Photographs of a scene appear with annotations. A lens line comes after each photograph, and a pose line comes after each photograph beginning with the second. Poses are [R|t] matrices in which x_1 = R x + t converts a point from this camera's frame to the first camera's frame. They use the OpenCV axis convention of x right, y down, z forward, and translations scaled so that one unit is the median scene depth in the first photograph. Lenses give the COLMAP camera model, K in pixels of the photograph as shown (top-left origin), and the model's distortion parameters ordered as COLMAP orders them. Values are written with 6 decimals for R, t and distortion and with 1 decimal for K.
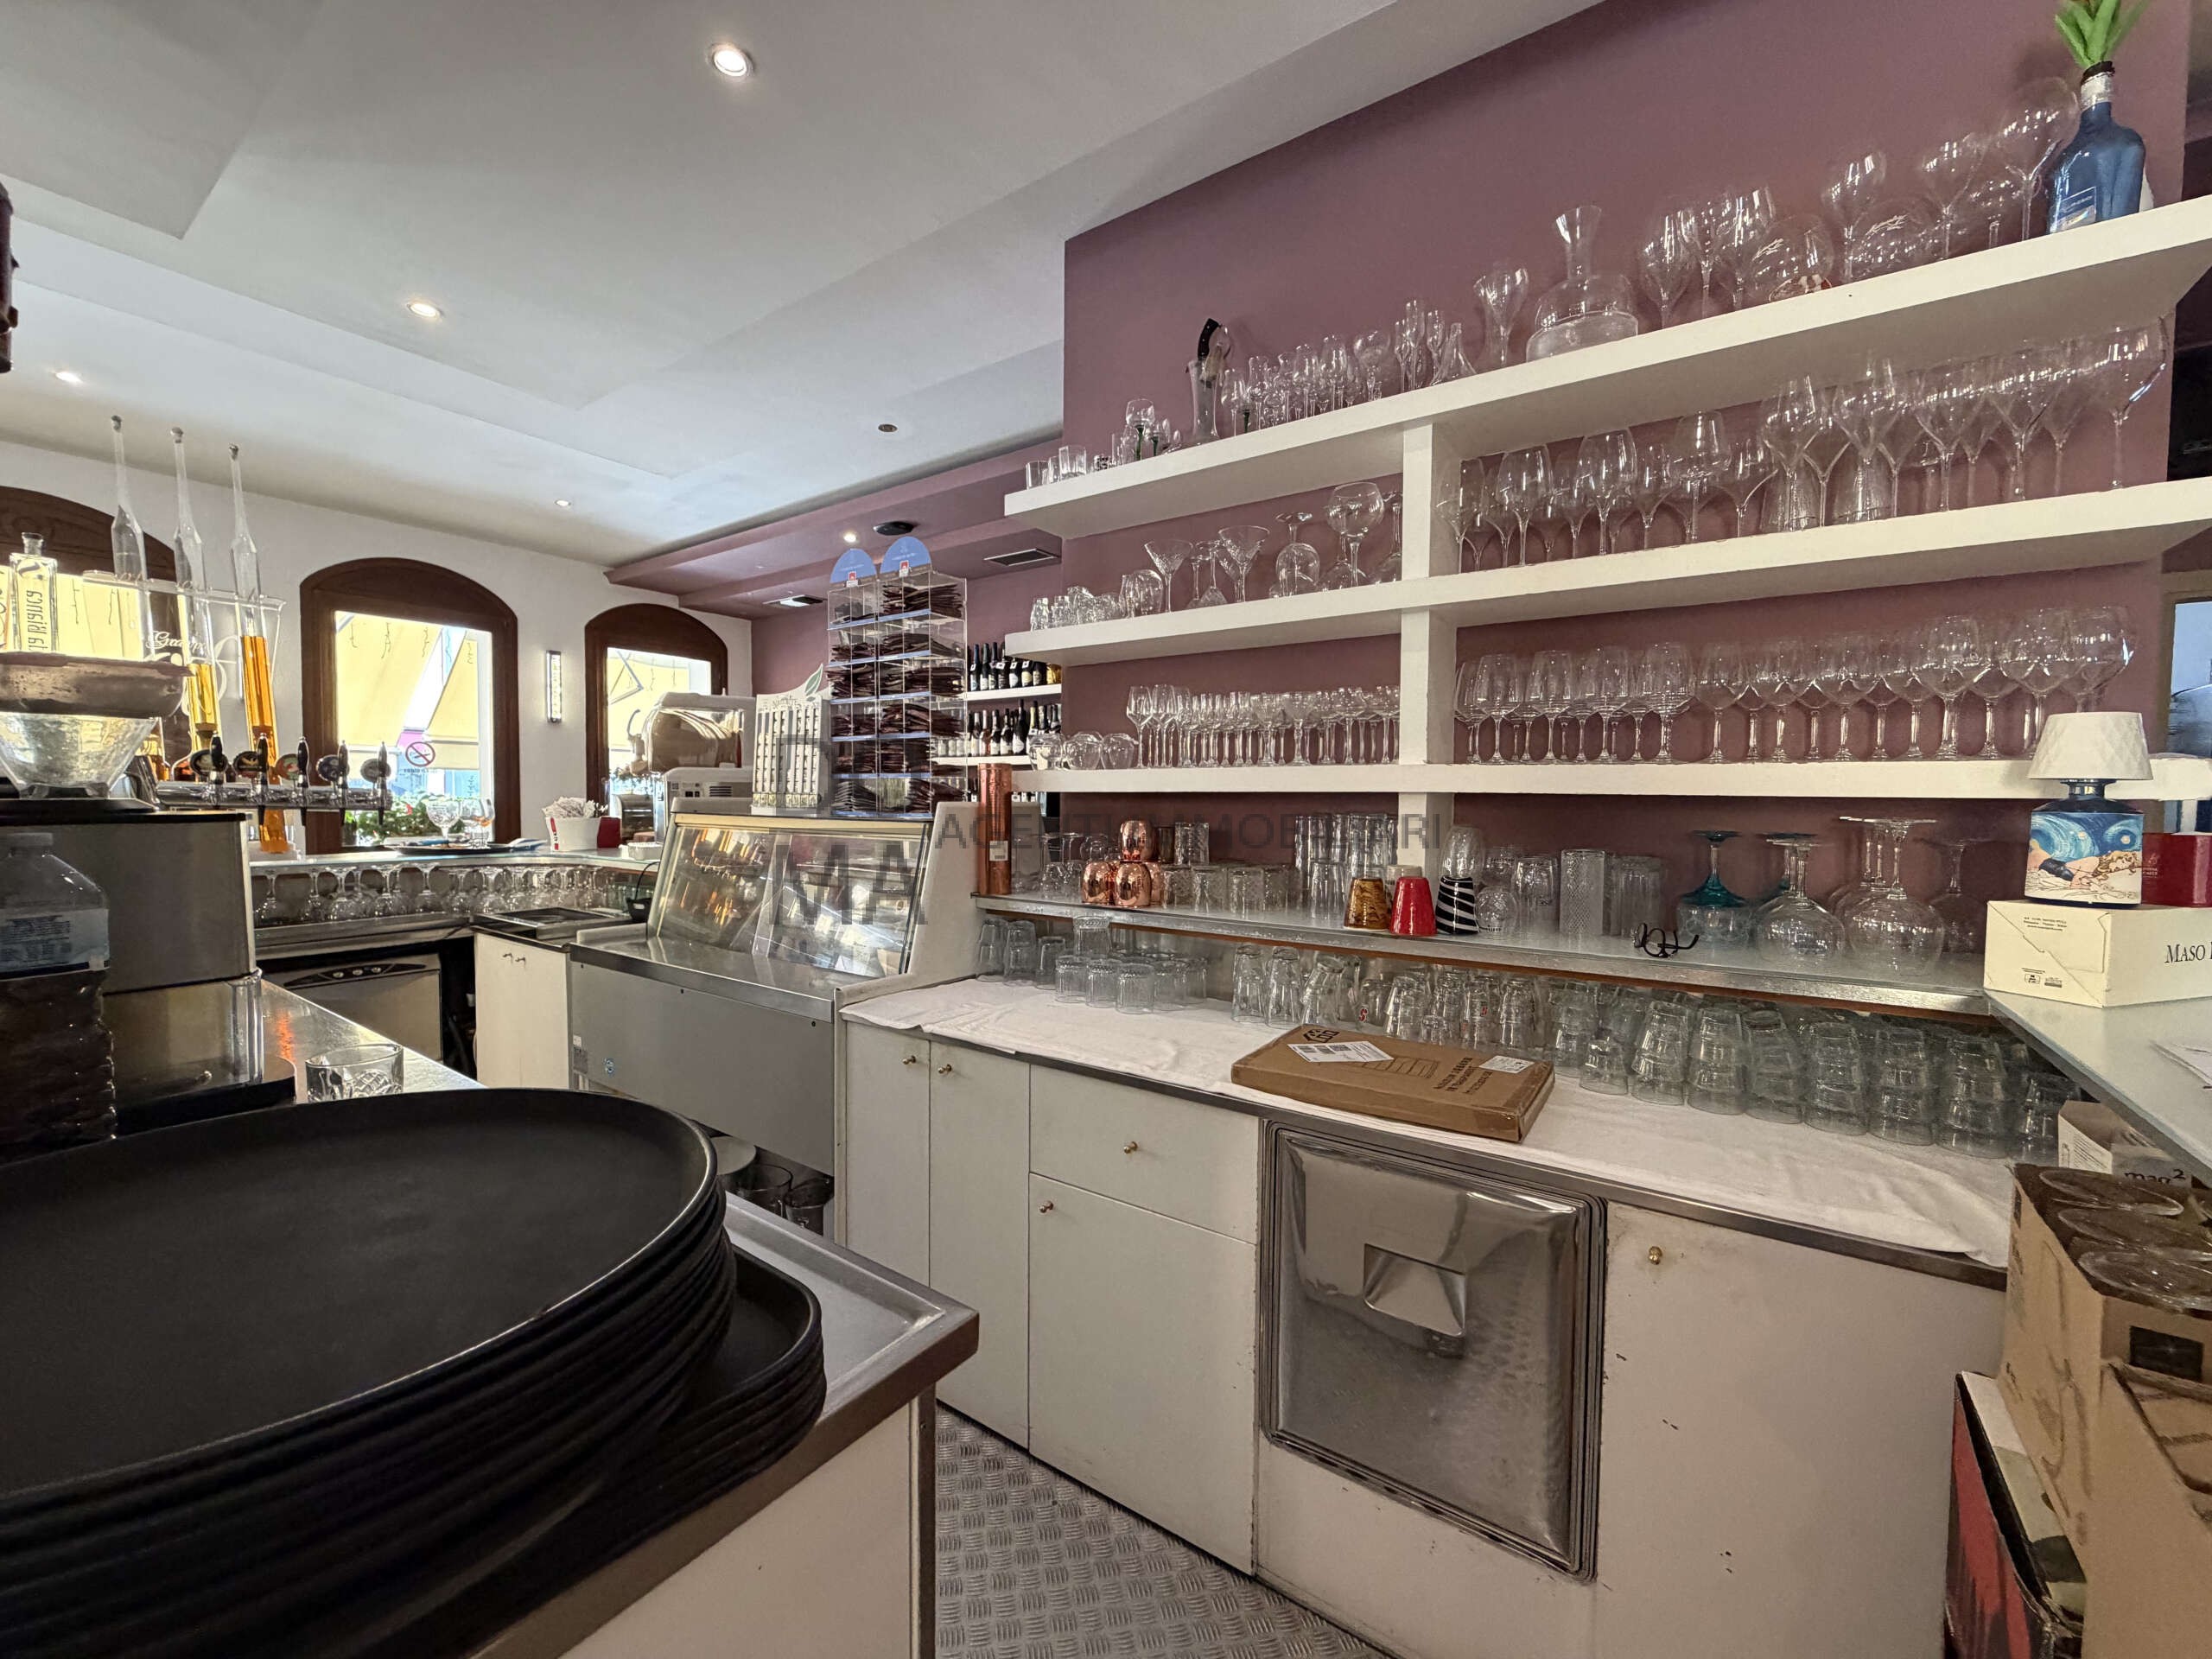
lens RADIAL K [[891.0, 0, 1103.4], [0, 891.0, 825.7], [0, 0, 1]] dist [0.005823, -0.001128]
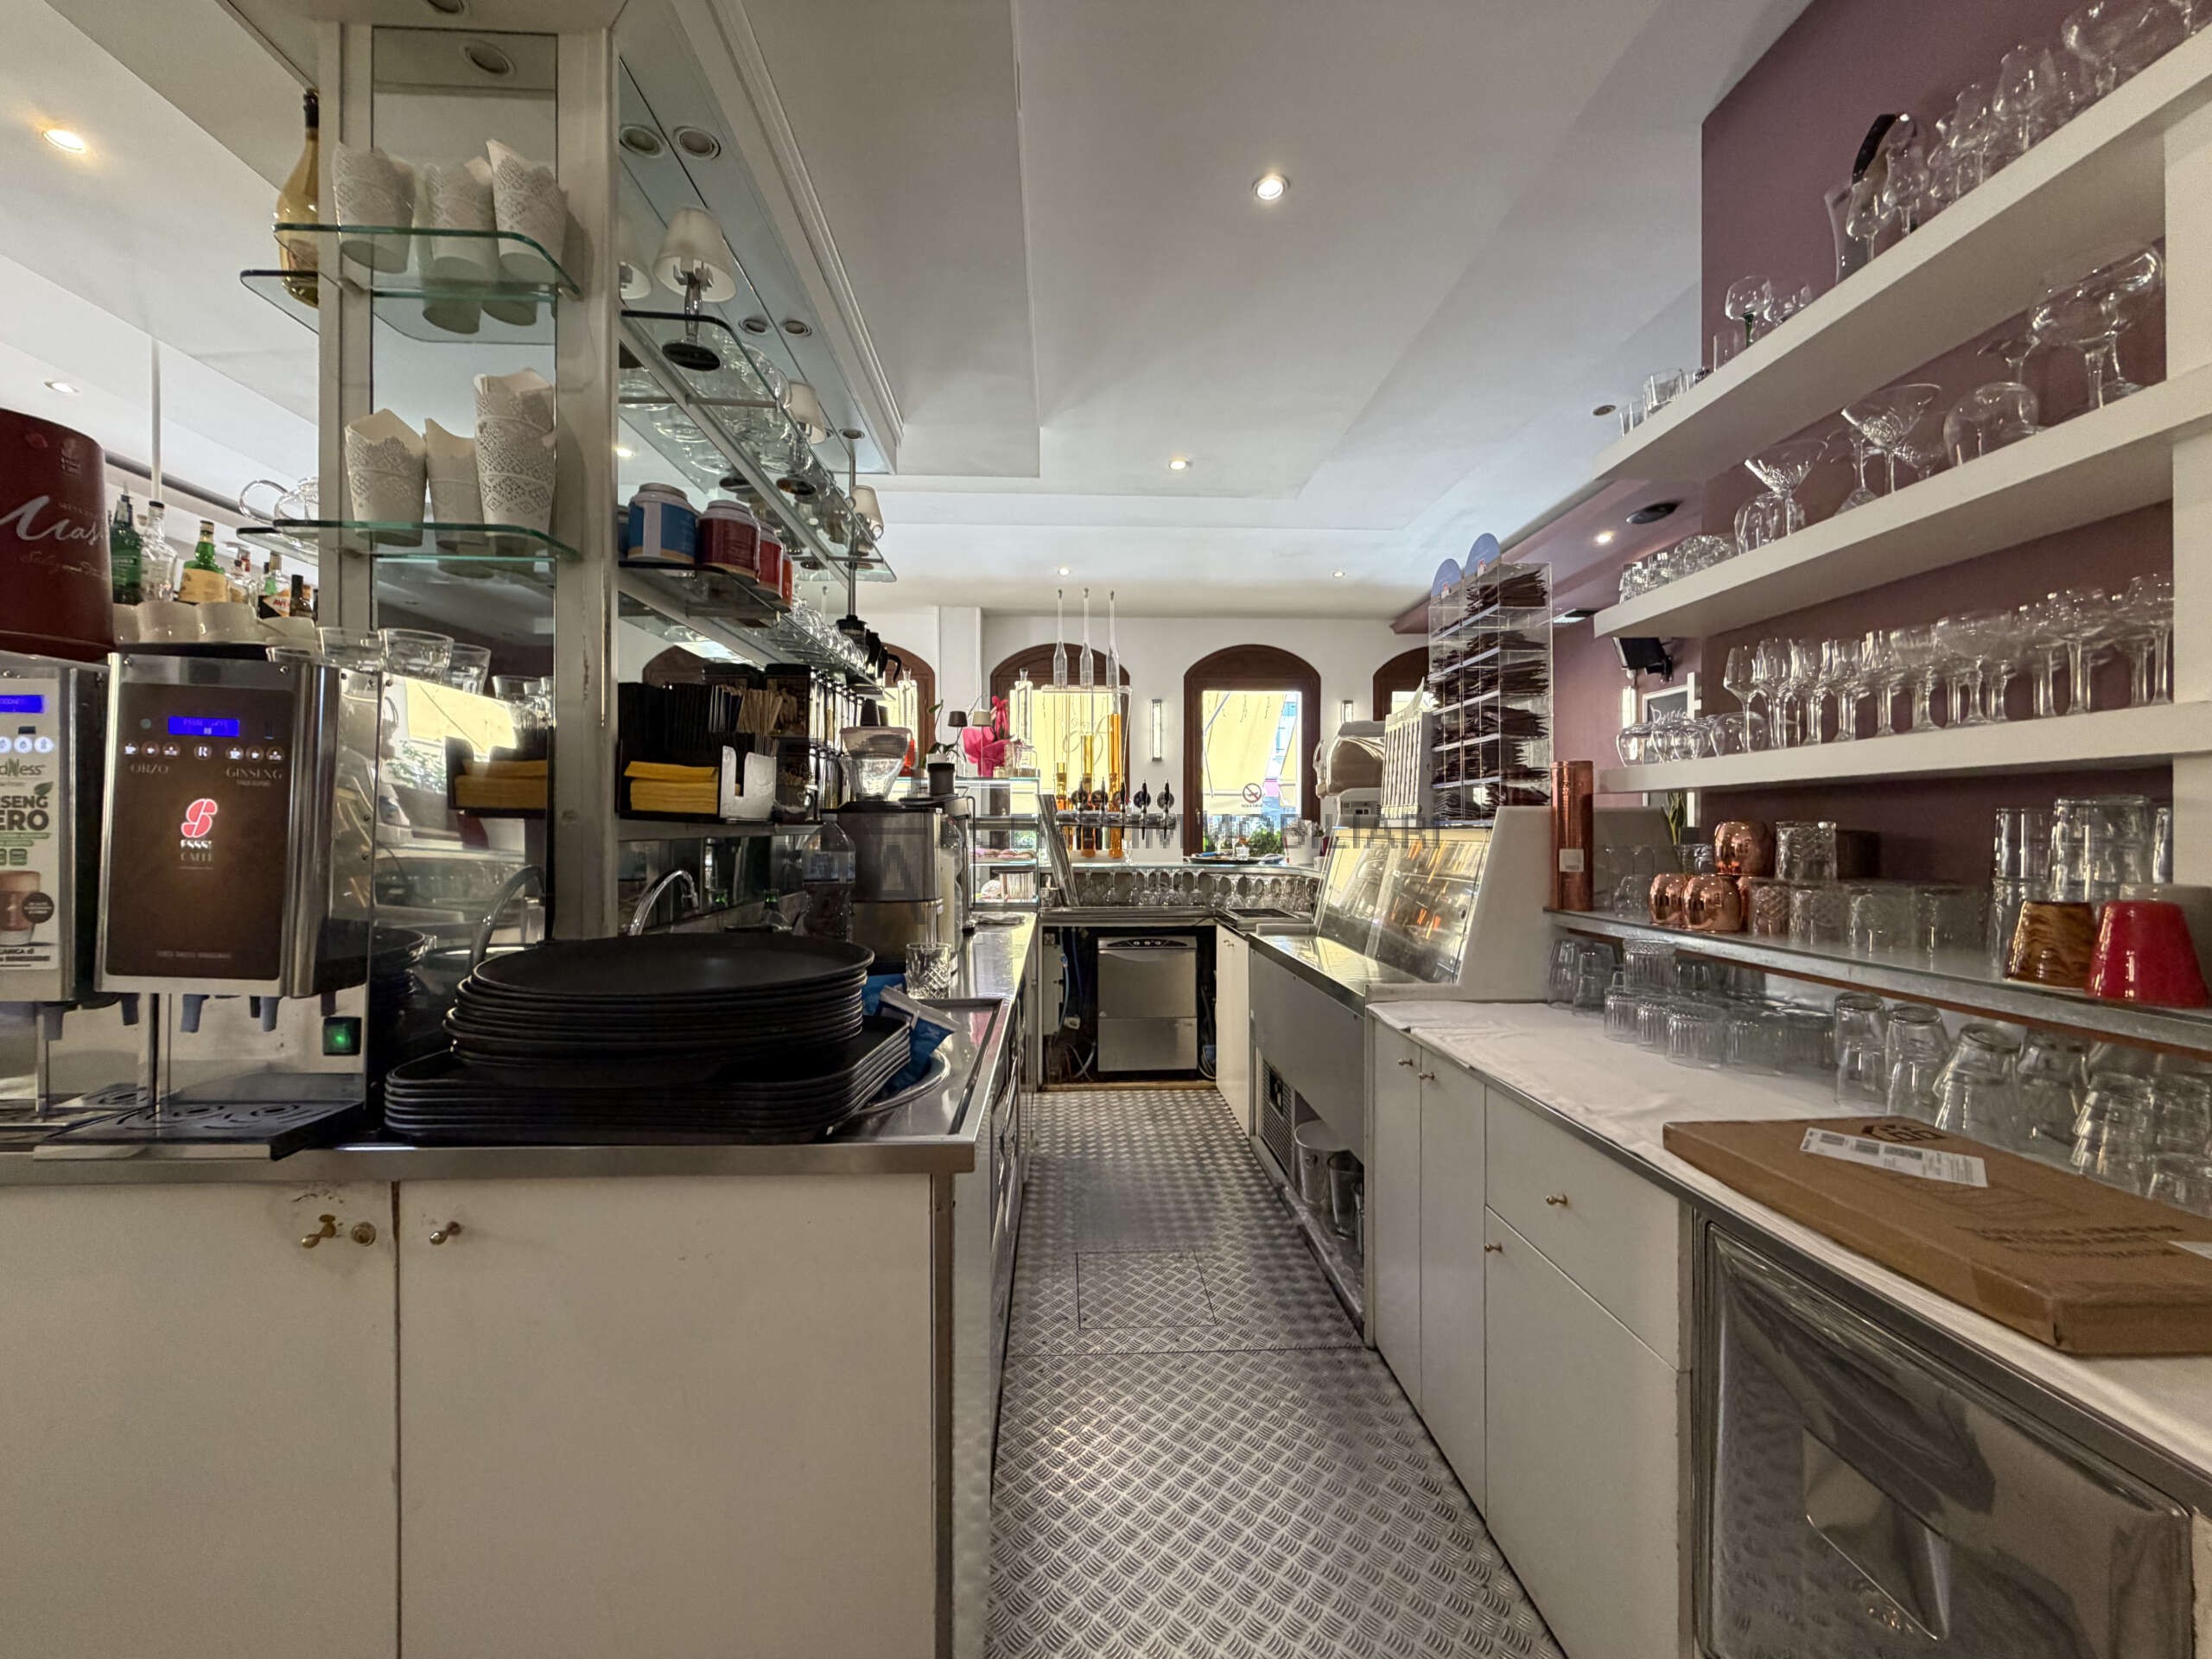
lens RADIAL K [[891.0, 0, 1090.0], [0, 891.0, 825.3], [0, 0, 1]] dist [0.005823, -0.001128]
pose [[0.609689, -0.010466, -0.792572, 0.288828], [-0.023548, 0.999232, -0.031310, 0.031992], [0.792291, 0.037753, 0.608974, 0.089099]]
